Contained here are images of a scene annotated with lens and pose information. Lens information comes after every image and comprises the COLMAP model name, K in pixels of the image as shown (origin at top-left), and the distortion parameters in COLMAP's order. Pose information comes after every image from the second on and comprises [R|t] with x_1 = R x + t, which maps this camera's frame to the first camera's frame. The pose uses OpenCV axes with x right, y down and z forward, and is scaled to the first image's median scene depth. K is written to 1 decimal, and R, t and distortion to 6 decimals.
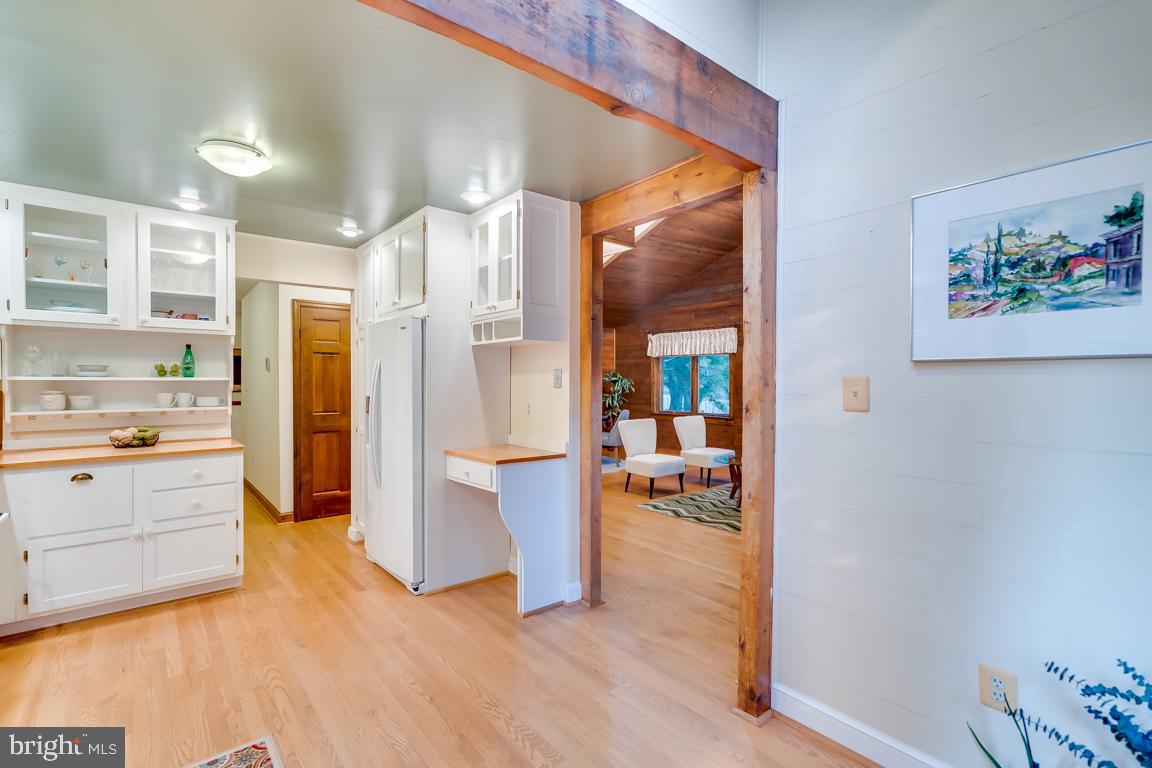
lens RADIAL K [[524.3, 0, 576.0], [0, 524.3, 384.0], [0, 0, 1]] dist [-0.012244, 0.009568]
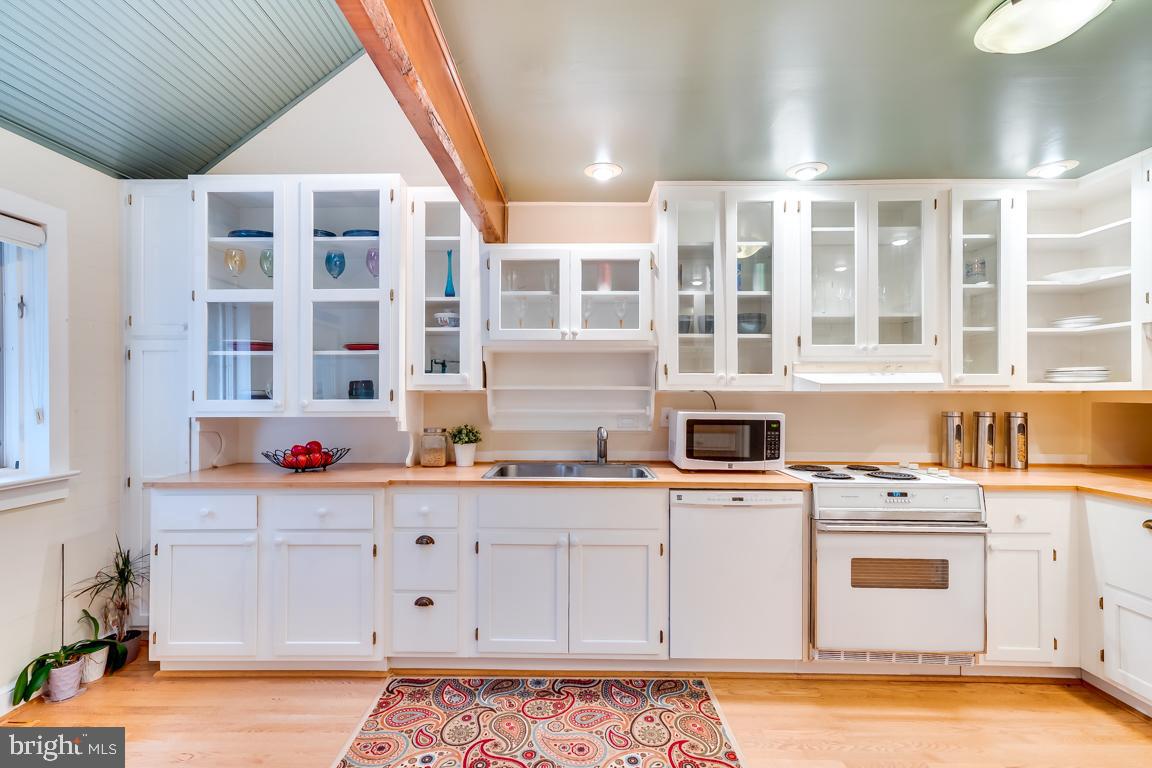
lens RADIAL K [[540.8, 0, 568.9], [0, 540.8, 386.3], [0, 0, 1]] dist [0.000901, 0.007085]
pose [[-0.638771, -0.008323, -0.769352, 0.136254], [-0.005336, 0.999965, -0.006387, -0.003852], [0.769378, 0.000025, -0.638794, 0.783878]]
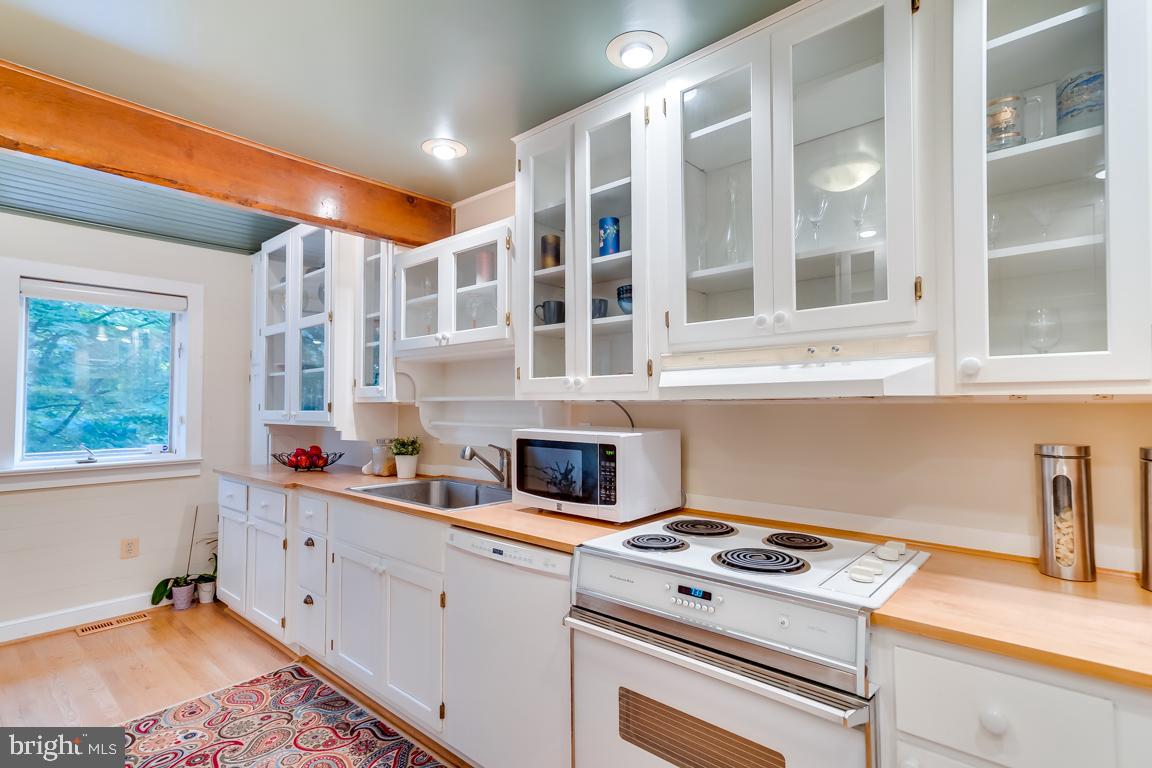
lens RADIAL K [[561.1, 0, 569.3], [0, 561.1, 387.7], [0, 0, 1]] dist [0.008154, 0.009644]
pose [[-0.987320, -0.003907, -0.158693, -0.599166], [0.000501, 0.999615, -0.027725, -0.000244], [0.158741, -0.027453, -0.986939, 1.060292]]
